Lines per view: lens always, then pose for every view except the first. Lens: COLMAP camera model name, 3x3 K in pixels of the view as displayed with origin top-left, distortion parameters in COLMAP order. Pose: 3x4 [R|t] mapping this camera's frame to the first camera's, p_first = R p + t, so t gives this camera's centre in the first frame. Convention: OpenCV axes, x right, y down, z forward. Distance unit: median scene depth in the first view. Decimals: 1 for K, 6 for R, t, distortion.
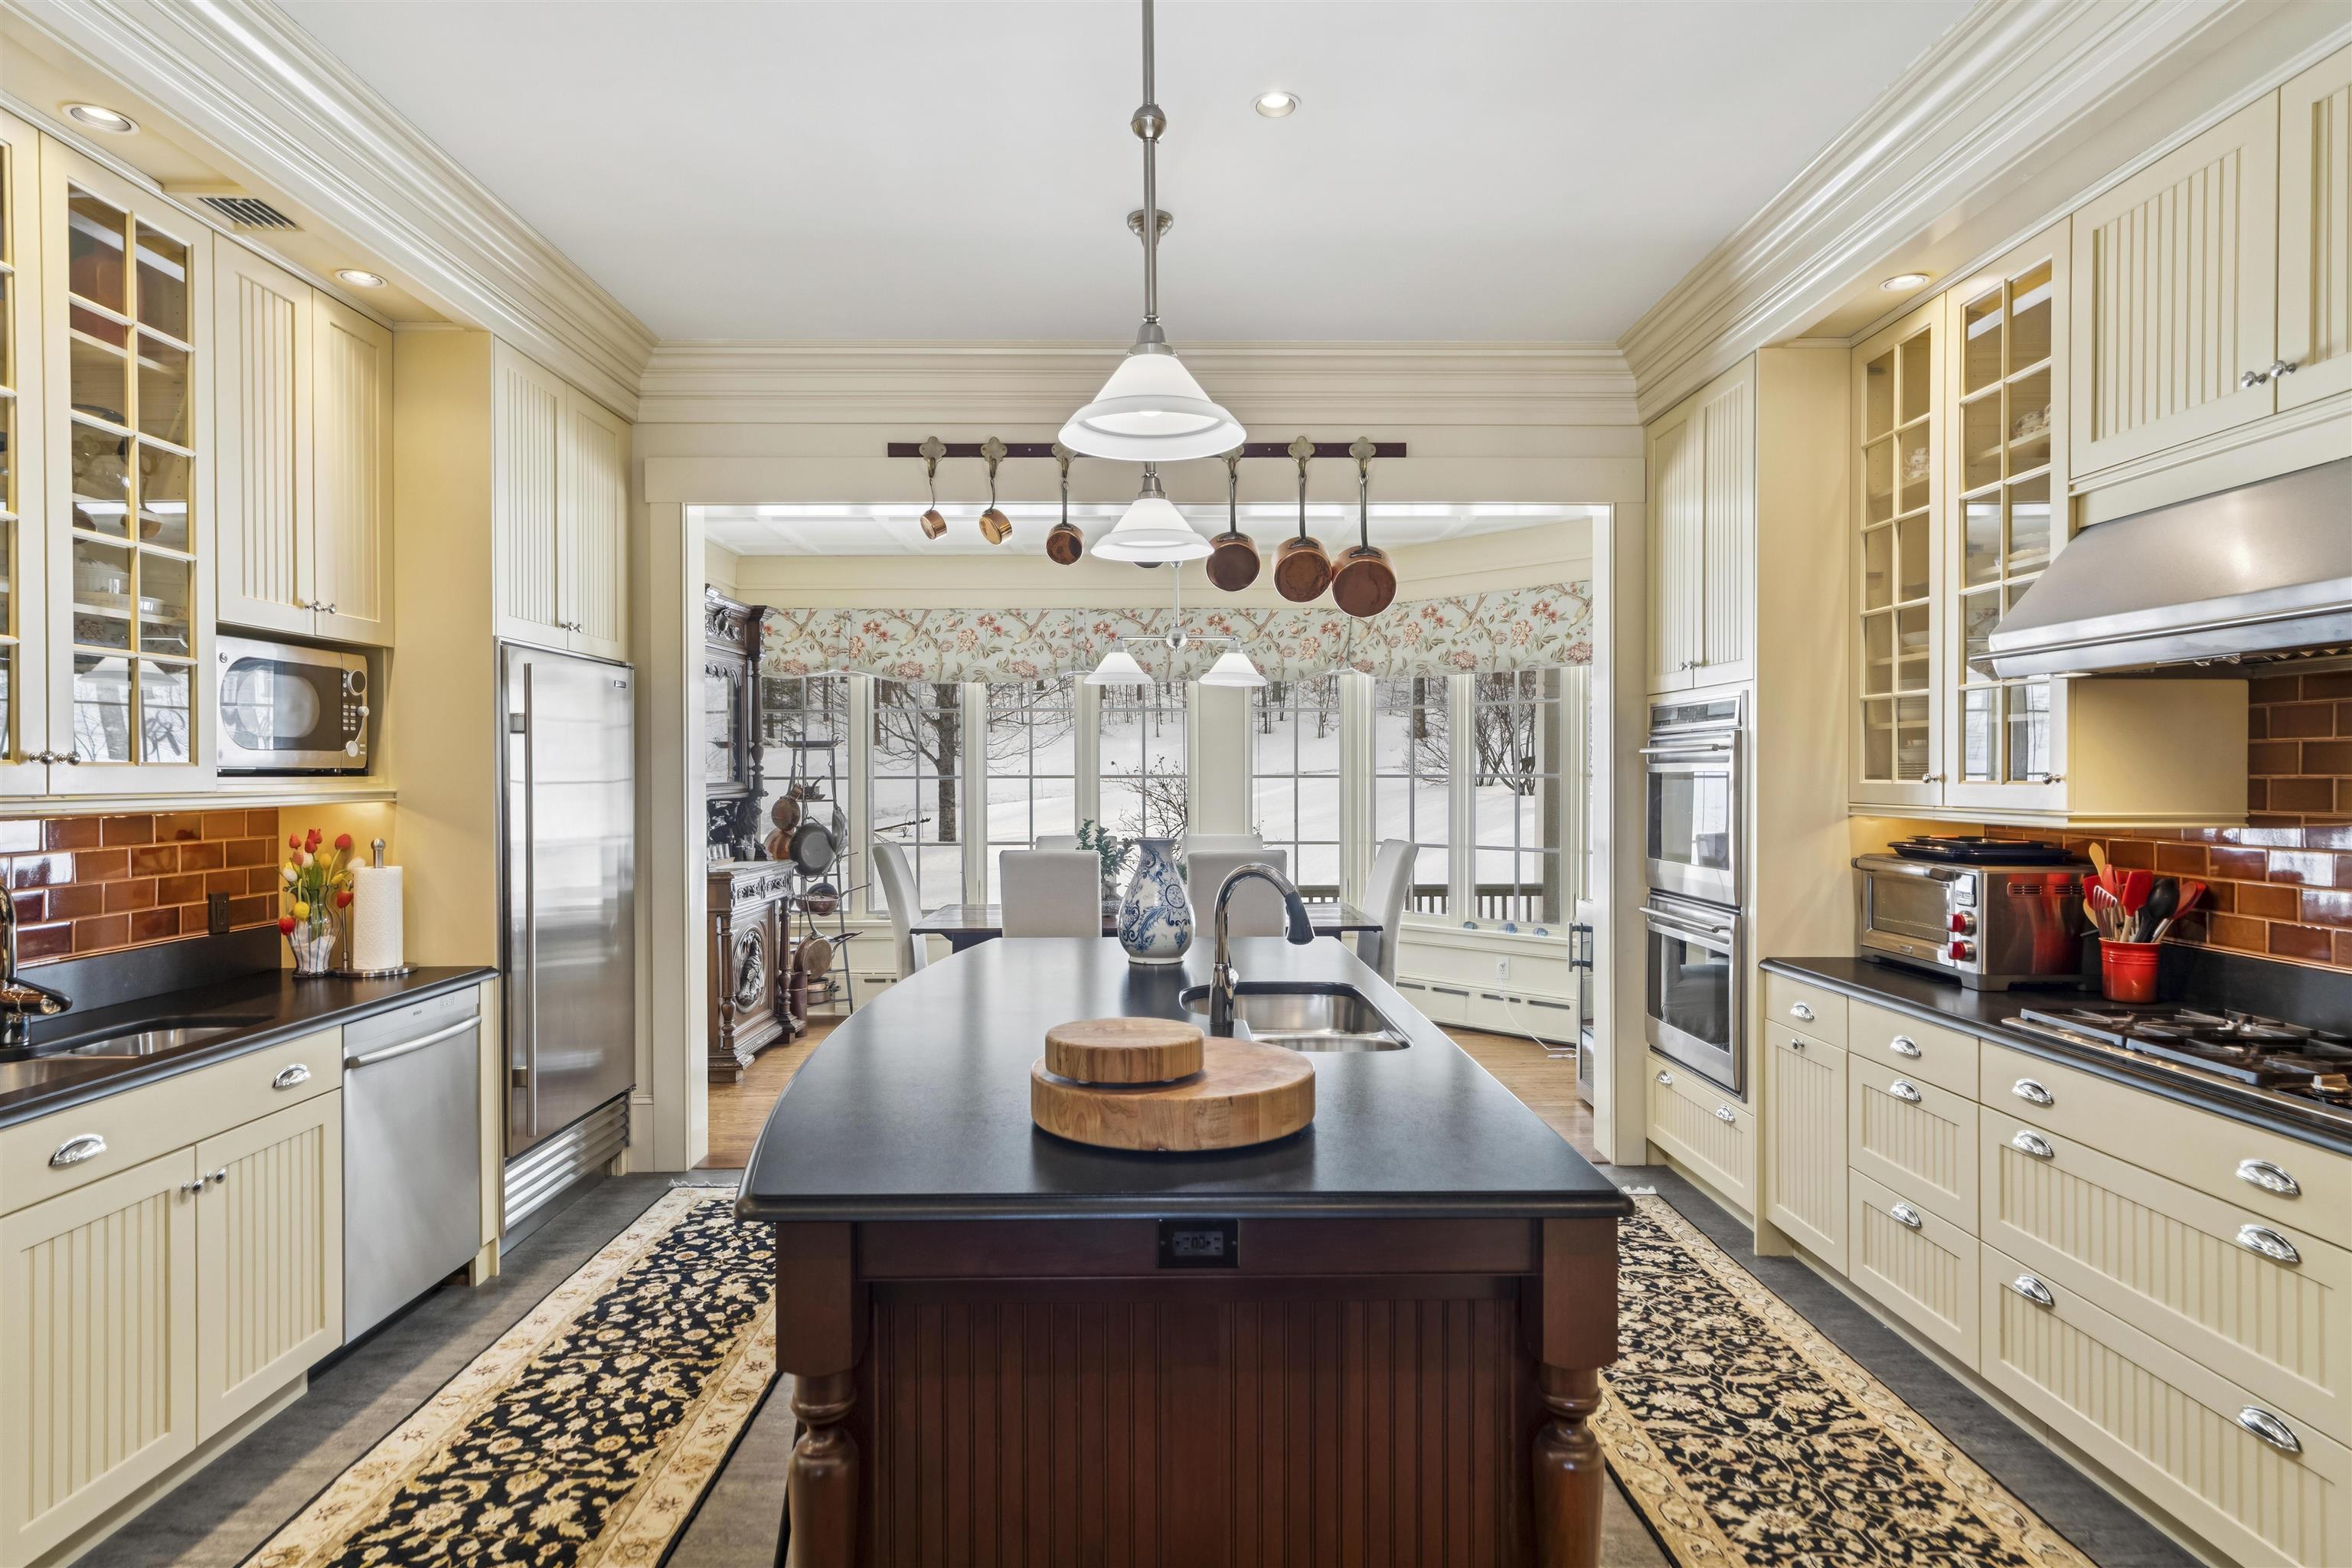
lens RADIAL K [[1259.1, 0, 1176.0], [0, 1259.1, 784.0], [0, 0, 1]] dist [0.000269, 0.000394]
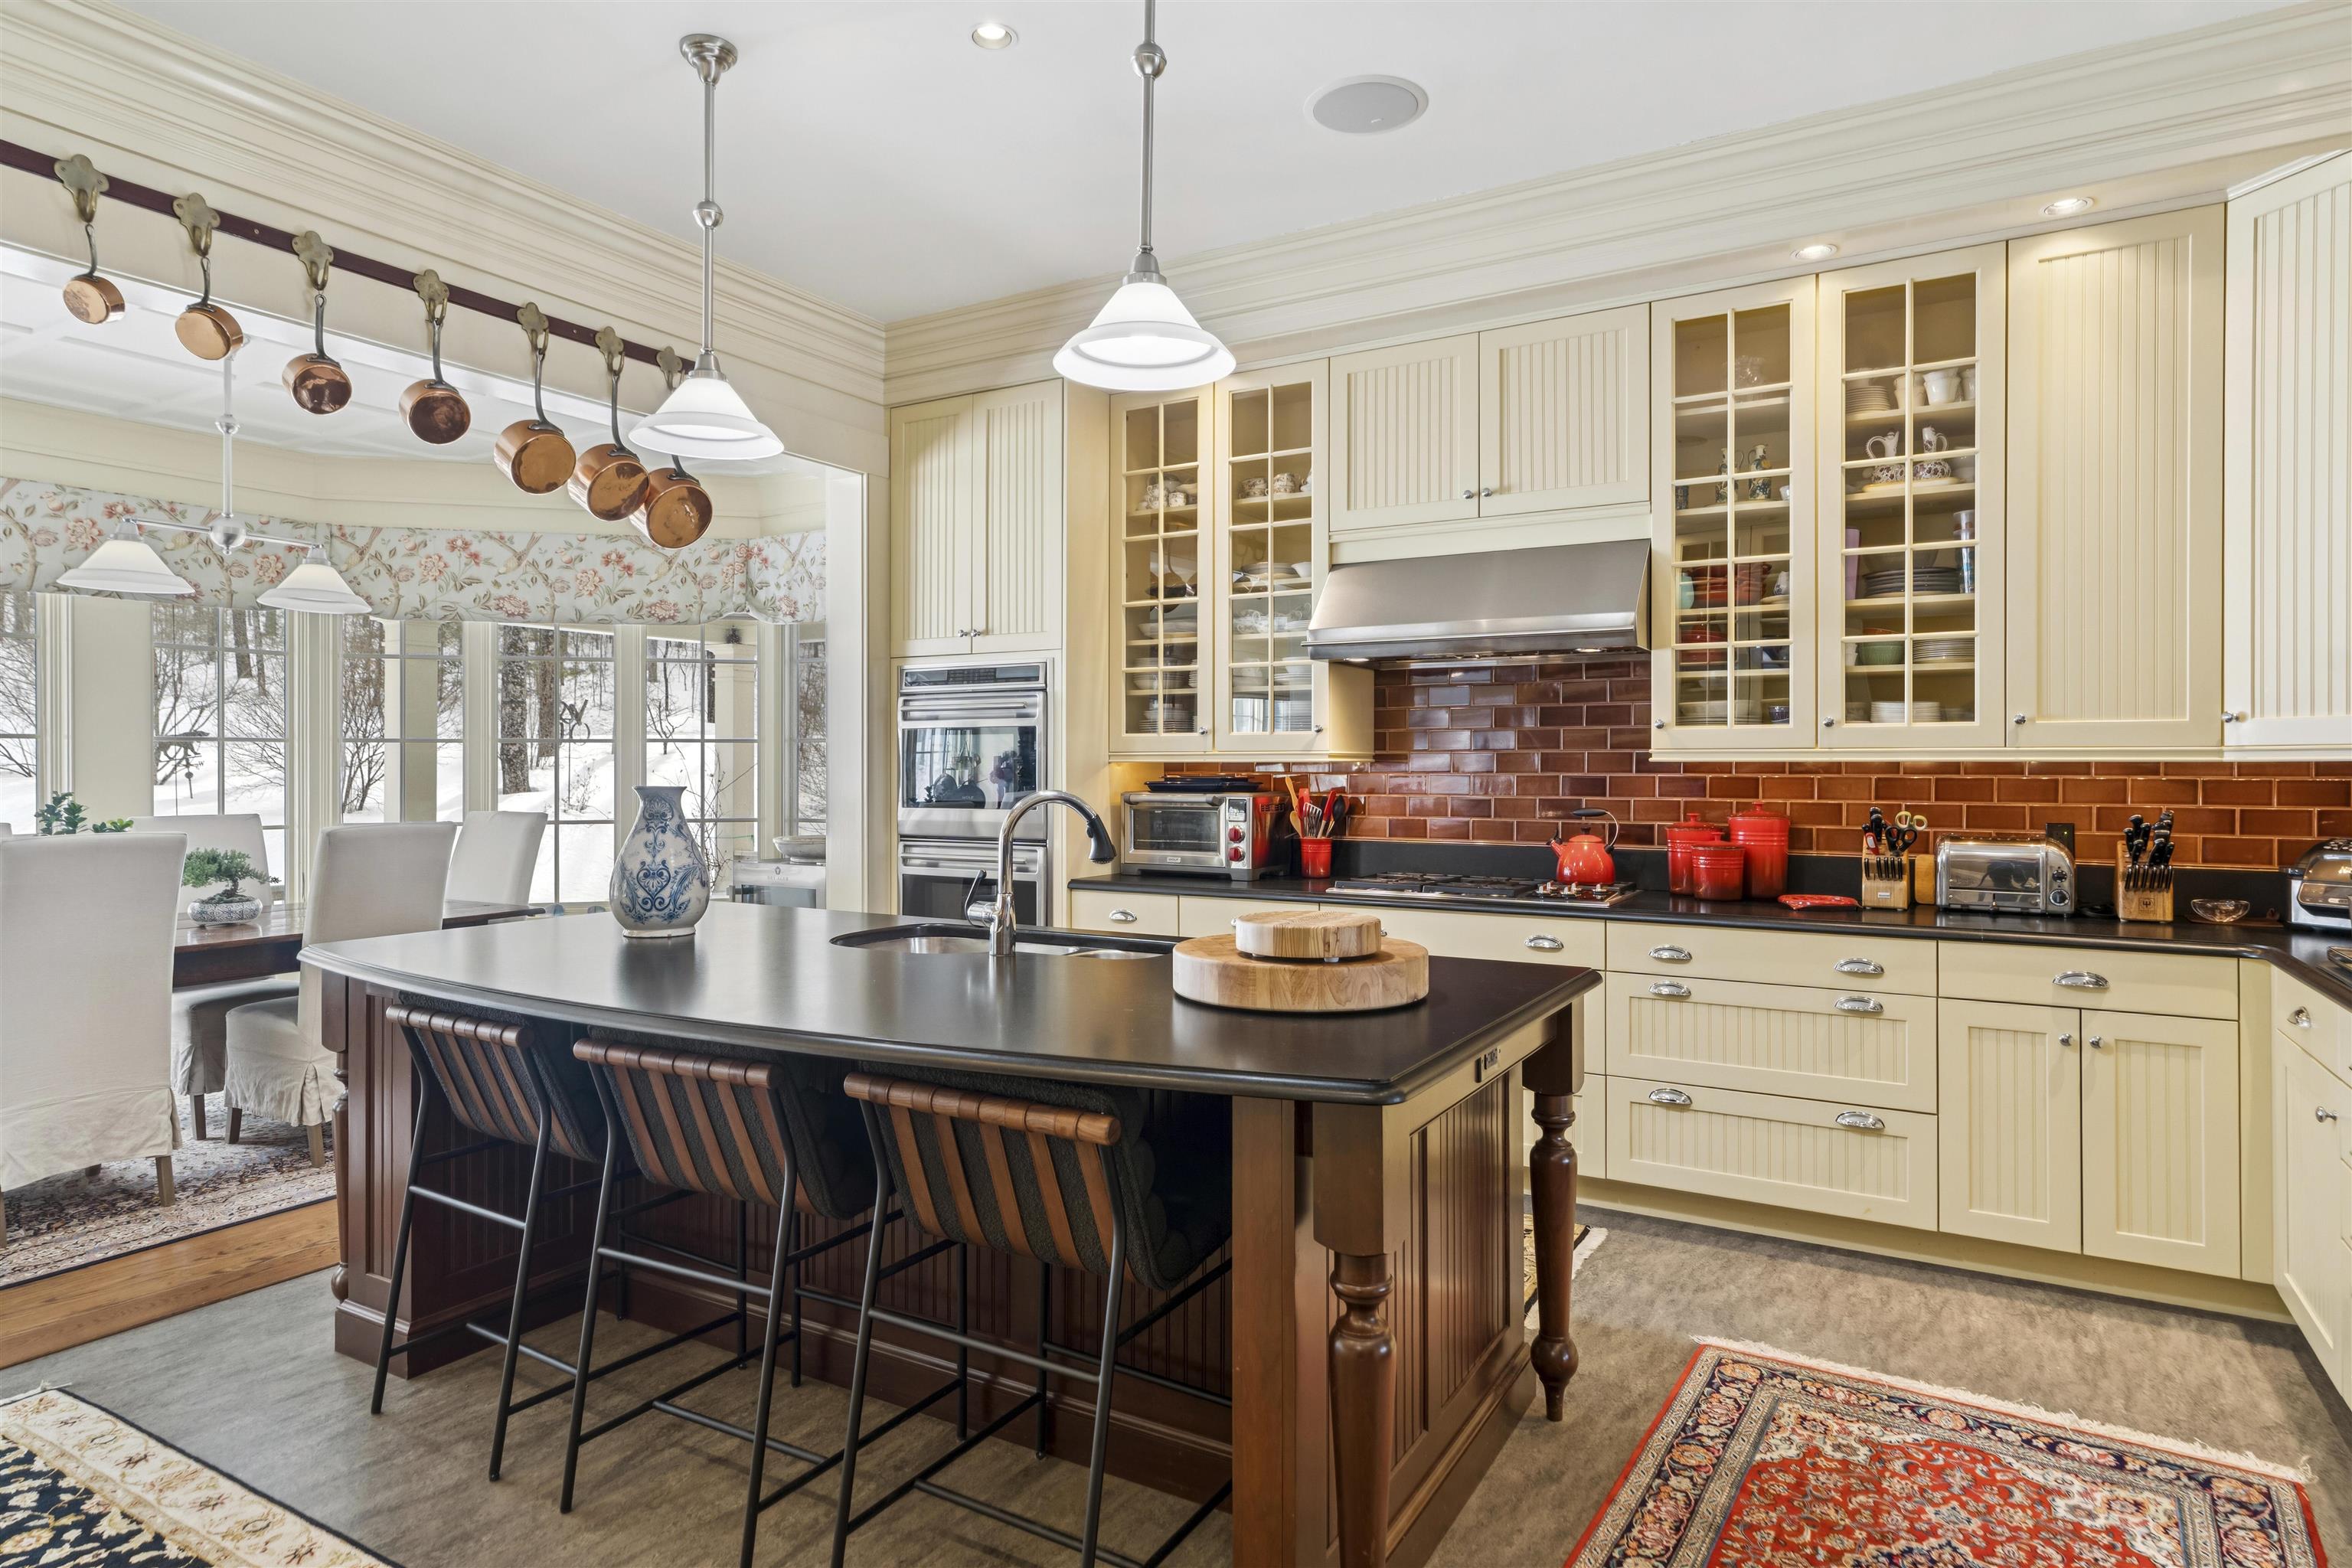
lens RADIAL K [[1314.5, 0, 1170.3], [0, 1314.5, 774.4], [0, 0, 1]] dist [0.000997, -0.000165]
pose [[0.521877, -0.004838, 0.853007, -0.654293], [0.006871, 0.999975, 0.001468, 0.041203], [-0.852993, 0.005095, 0.521898, 0.297940]]
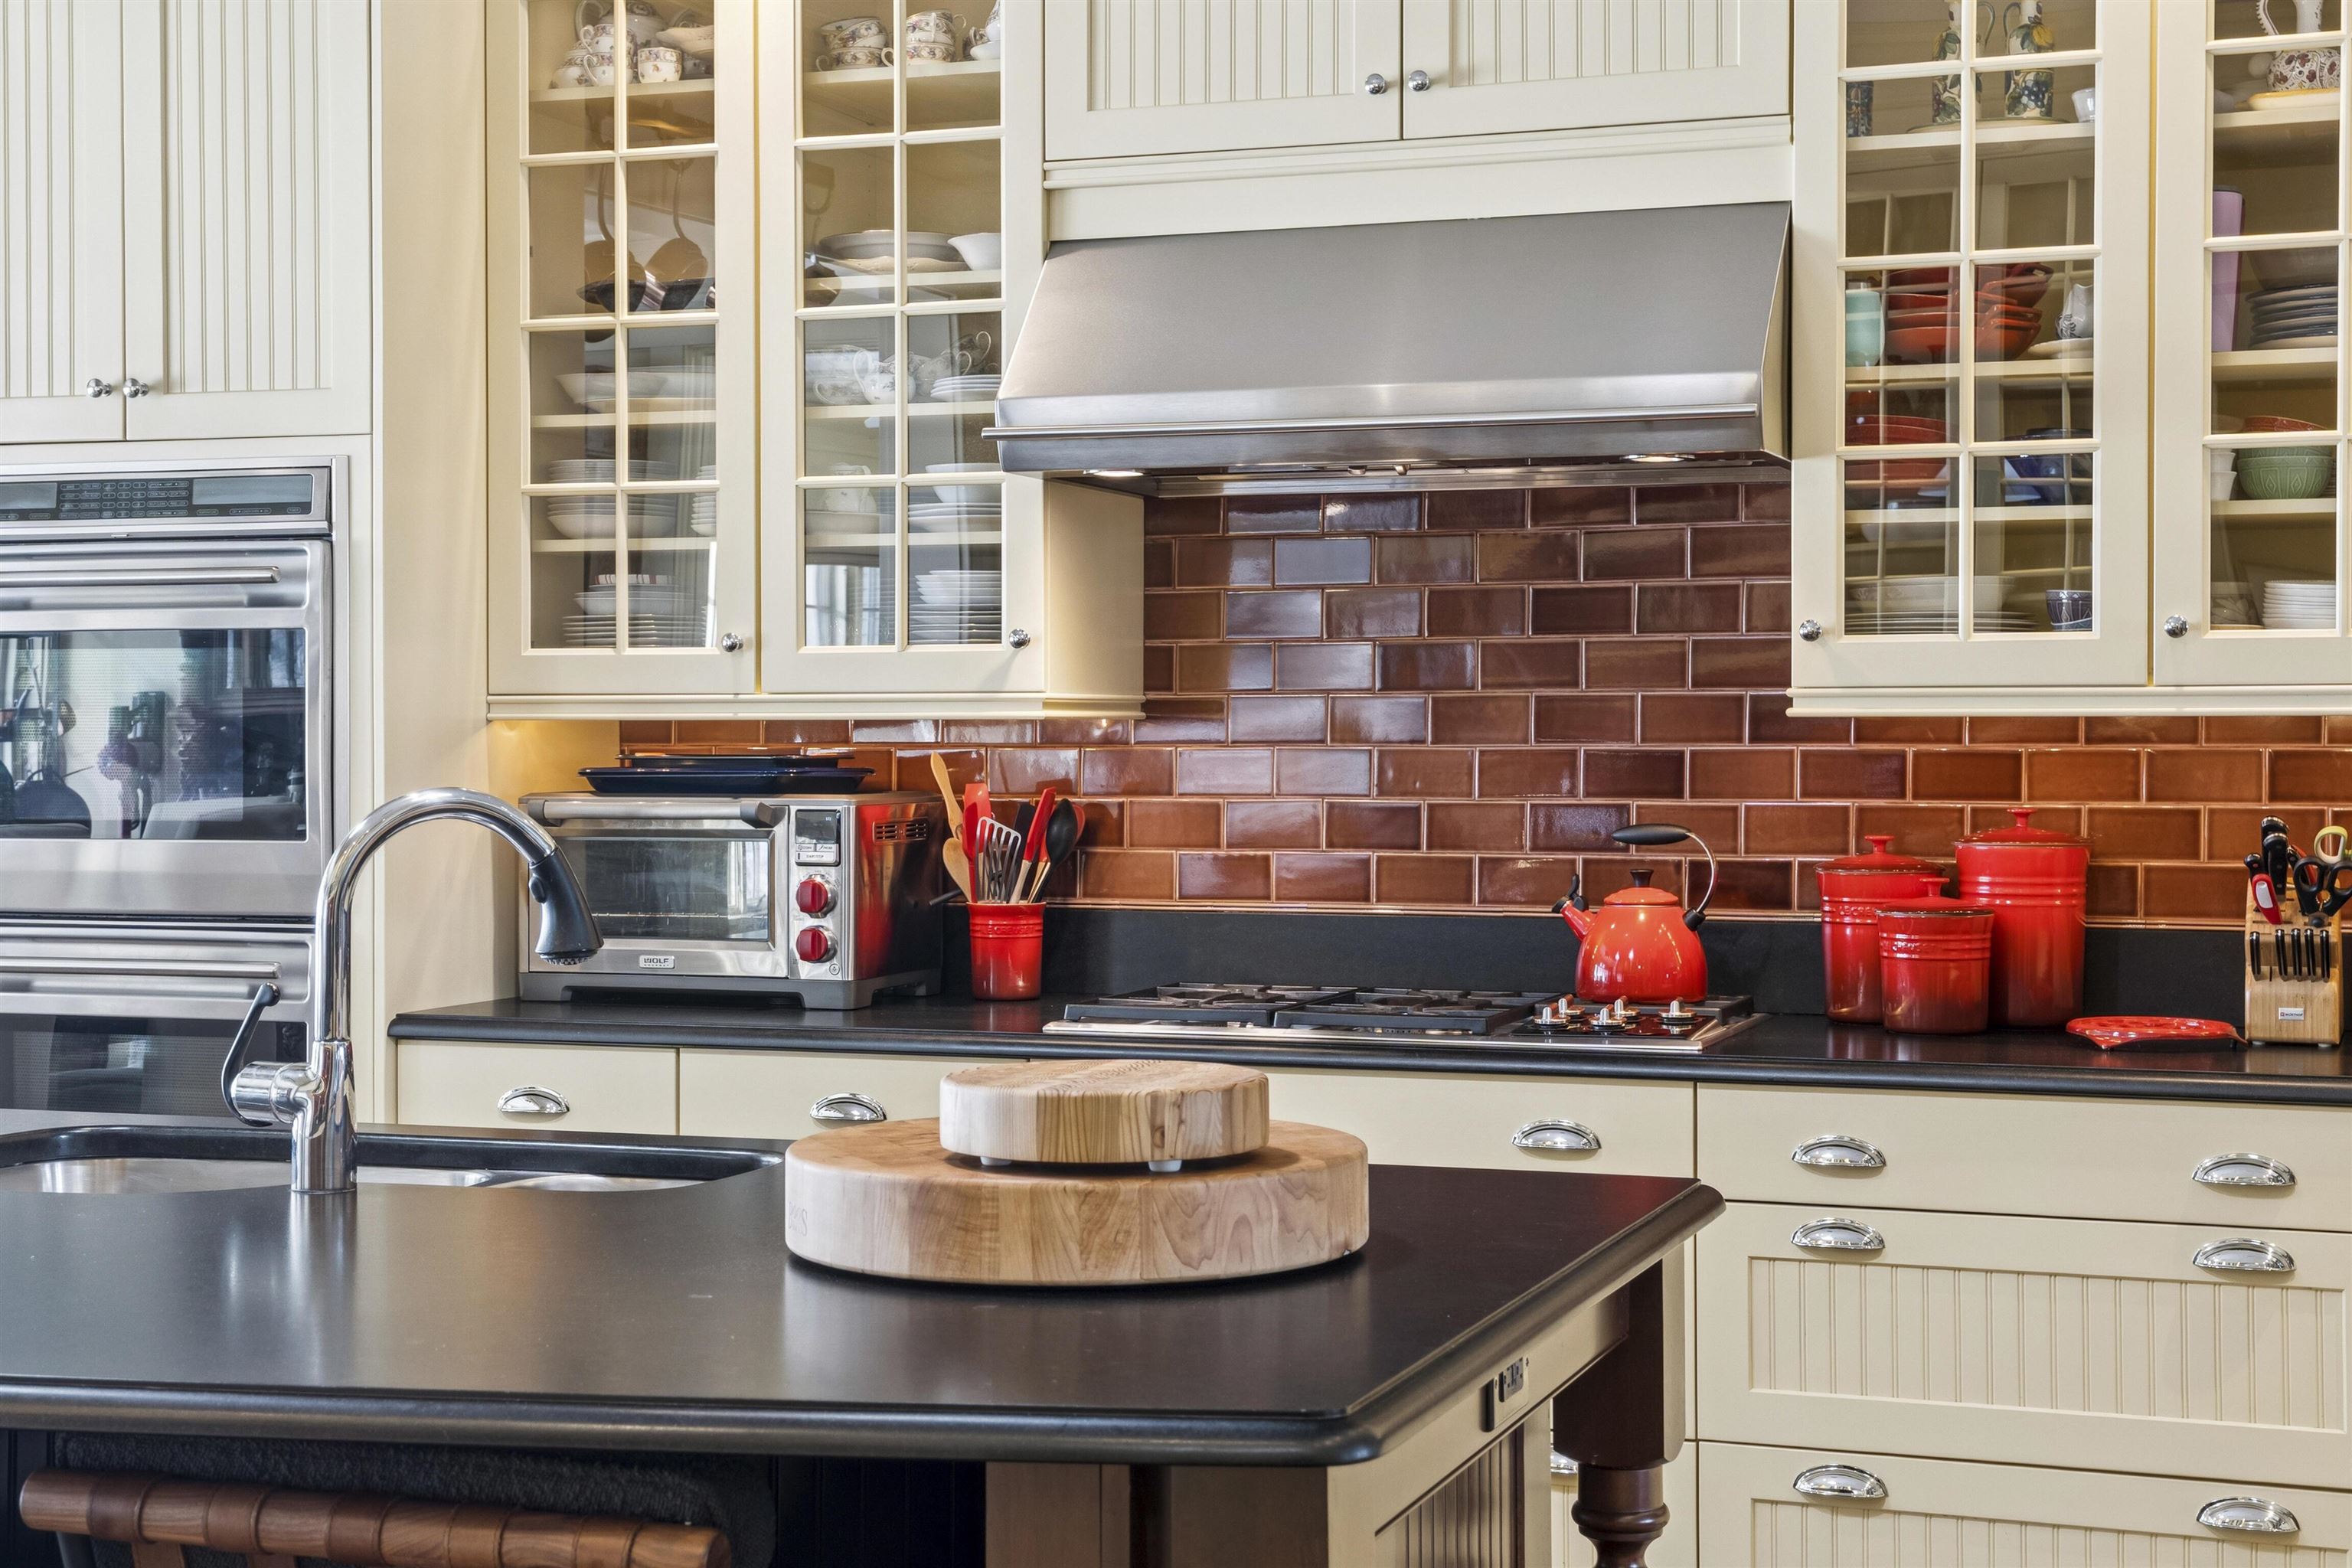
lens RADIAL K [[3377.5, 0, 1176.0], [0, 3377.5, 784.0], [0, 0, 1]] dist [0.069023, 0.021925]
pose [[0.348634, -0.015340, 0.937134, -0.748710], [0.009867, 0.999871, 0.012696, 0.041702], [-0.937207, 0.004820, 0.348740, 0.310038]]
